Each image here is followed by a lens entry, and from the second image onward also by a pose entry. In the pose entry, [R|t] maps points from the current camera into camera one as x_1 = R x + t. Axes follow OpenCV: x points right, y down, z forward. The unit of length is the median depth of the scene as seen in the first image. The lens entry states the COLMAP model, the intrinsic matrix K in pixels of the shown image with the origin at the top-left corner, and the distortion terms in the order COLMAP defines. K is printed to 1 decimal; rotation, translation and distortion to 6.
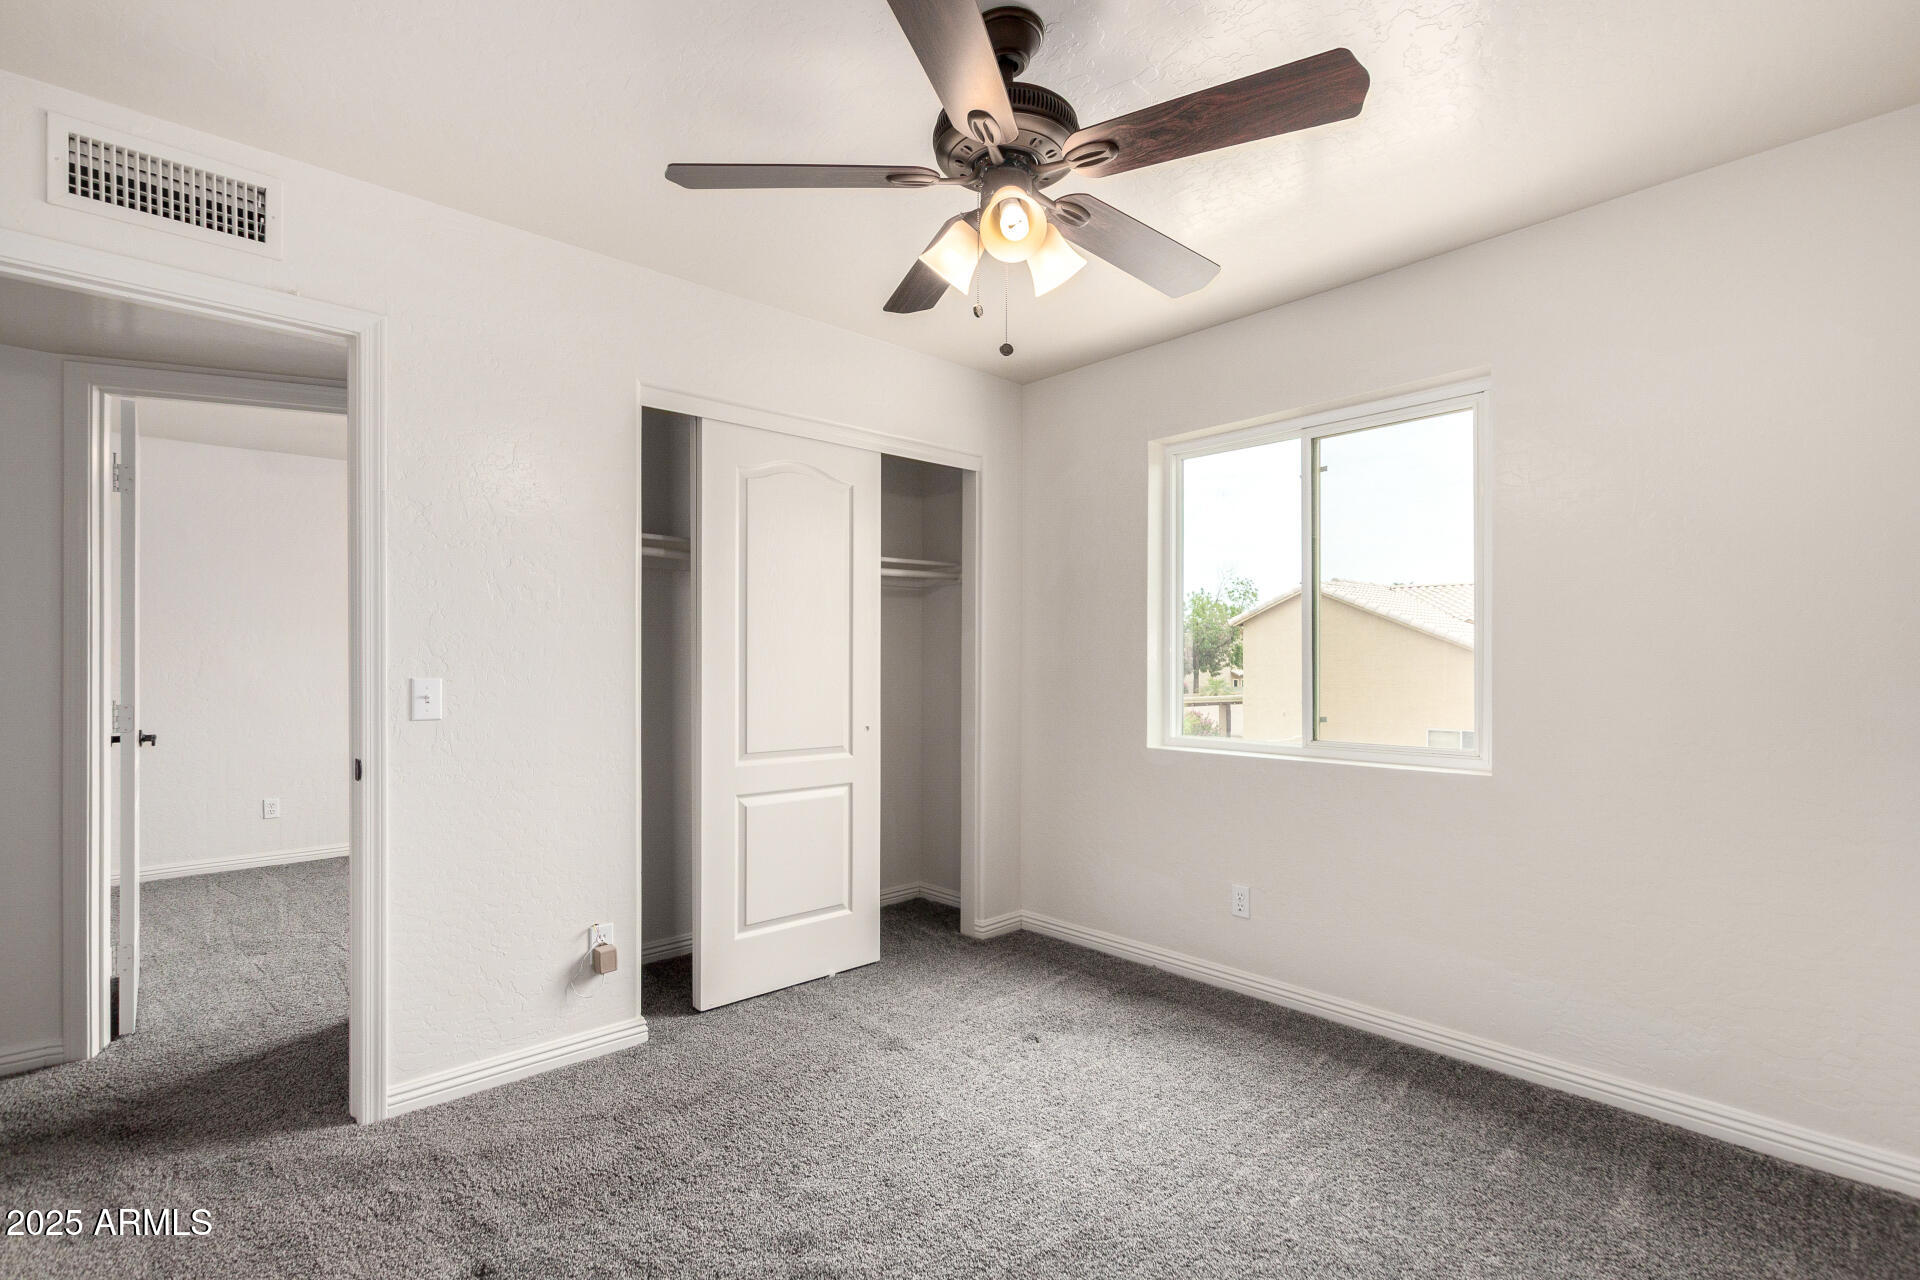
lens RADIAL K [[877.7, 0, 966.2], [0, 877.7, 648.9], [0, 0, 1]] dist [0.002552, 0.000266]
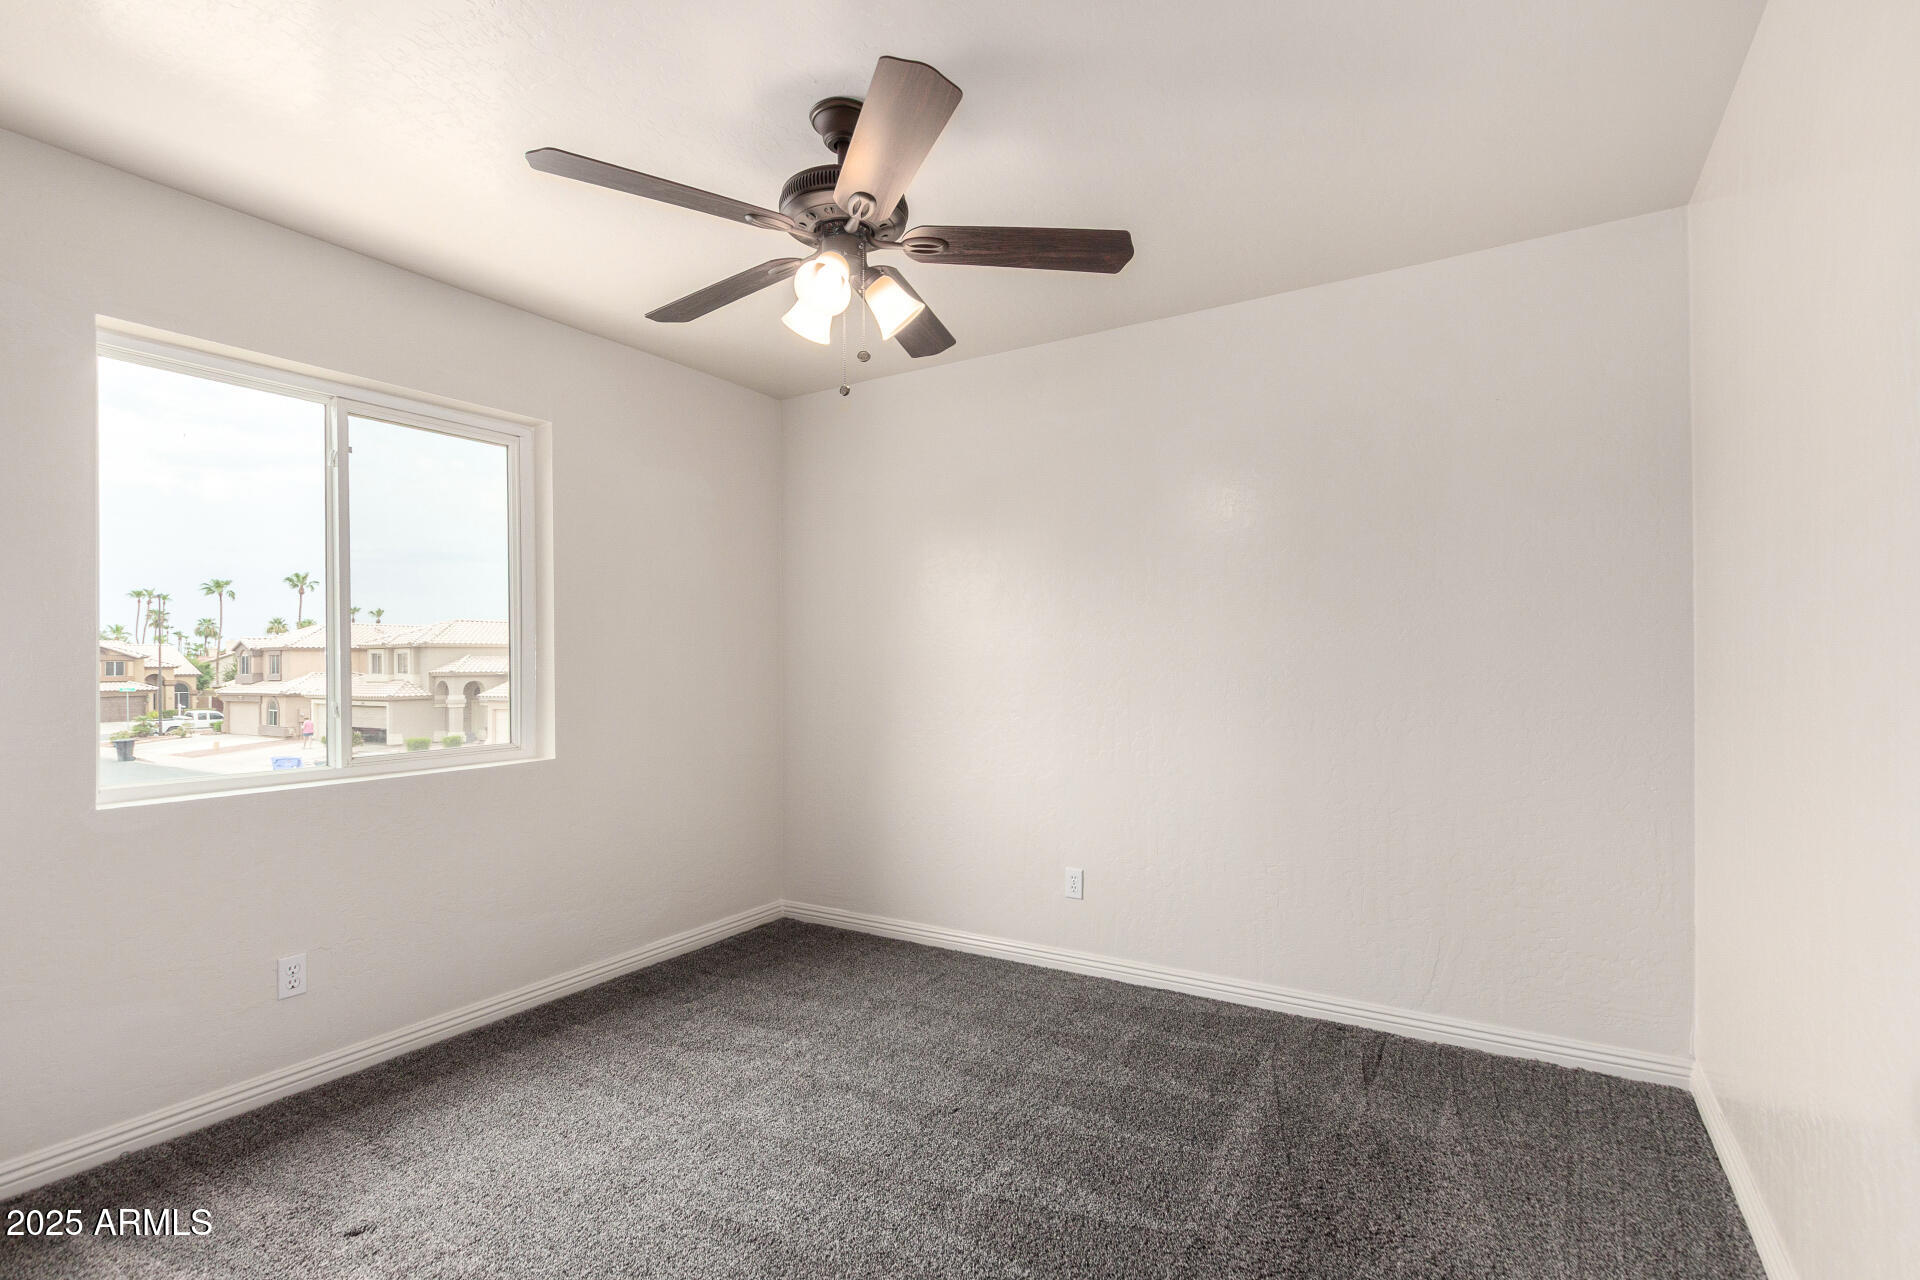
lens RADIAL K [[877.7, 0, 966.2], [0, 877.7, 648.9], [0, 0, 1]] dist [0.002552, 0.000266]
pose [[-0.268116, 0.006701, 0.963363, -0.670665], [-0.002922, 0.999966, -0.007769, 0.000340], [-0.963382, -0.004898, -0.268087, 0.705696]]
